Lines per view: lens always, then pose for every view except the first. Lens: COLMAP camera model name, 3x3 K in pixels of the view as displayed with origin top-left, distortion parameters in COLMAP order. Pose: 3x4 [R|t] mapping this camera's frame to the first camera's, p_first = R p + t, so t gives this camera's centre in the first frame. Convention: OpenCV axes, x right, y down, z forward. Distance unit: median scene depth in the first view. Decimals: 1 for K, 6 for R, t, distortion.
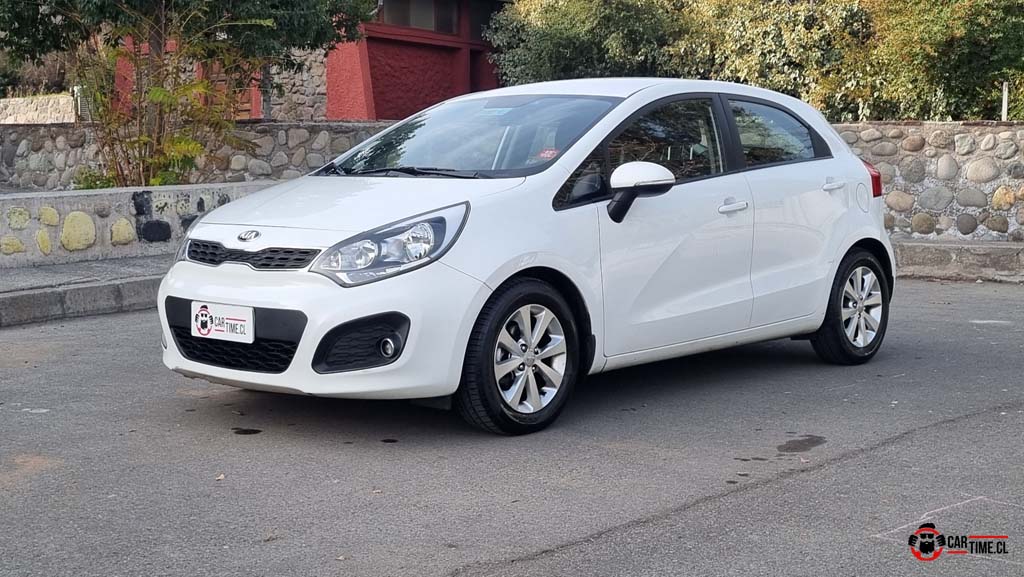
lens RADIAL K [[1398.5, 0, 512.0], [0, 1398.5, 288.5], [0, 0, 1]] dist [0.016318, 0.062387]
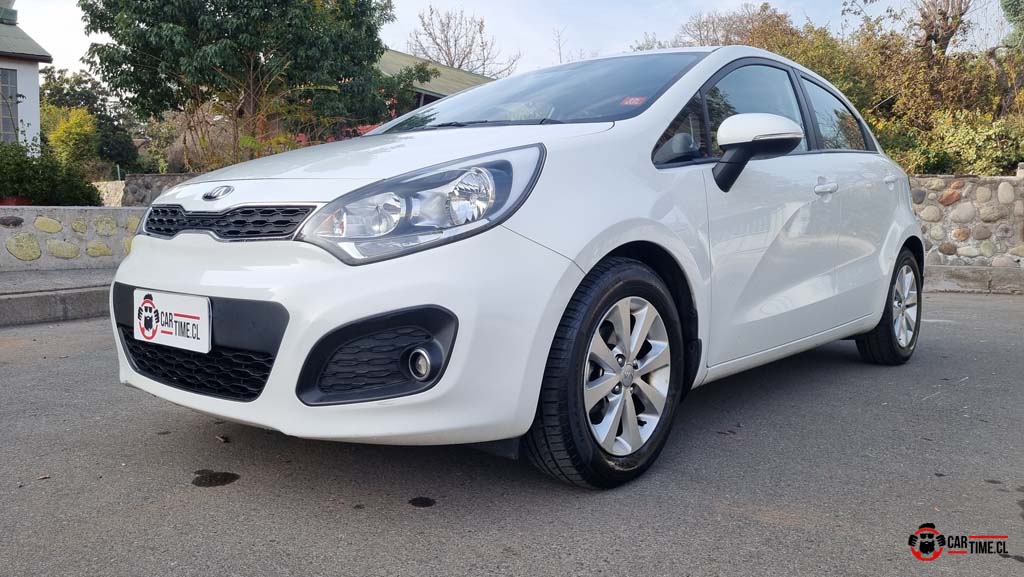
lens RADIAL K [[730.7, 0, 512.0], [0, 730.7, 288.5], [0, 0, 1]] dist [0.001267, 0.001153]
pose [[0.999488, 0.007690, 0.031047, -0.056030], [-0.007263, 0.999878, -0.013833, 0.012768], [-0.031149, 0.013601, 0.999422, 0.645542]]
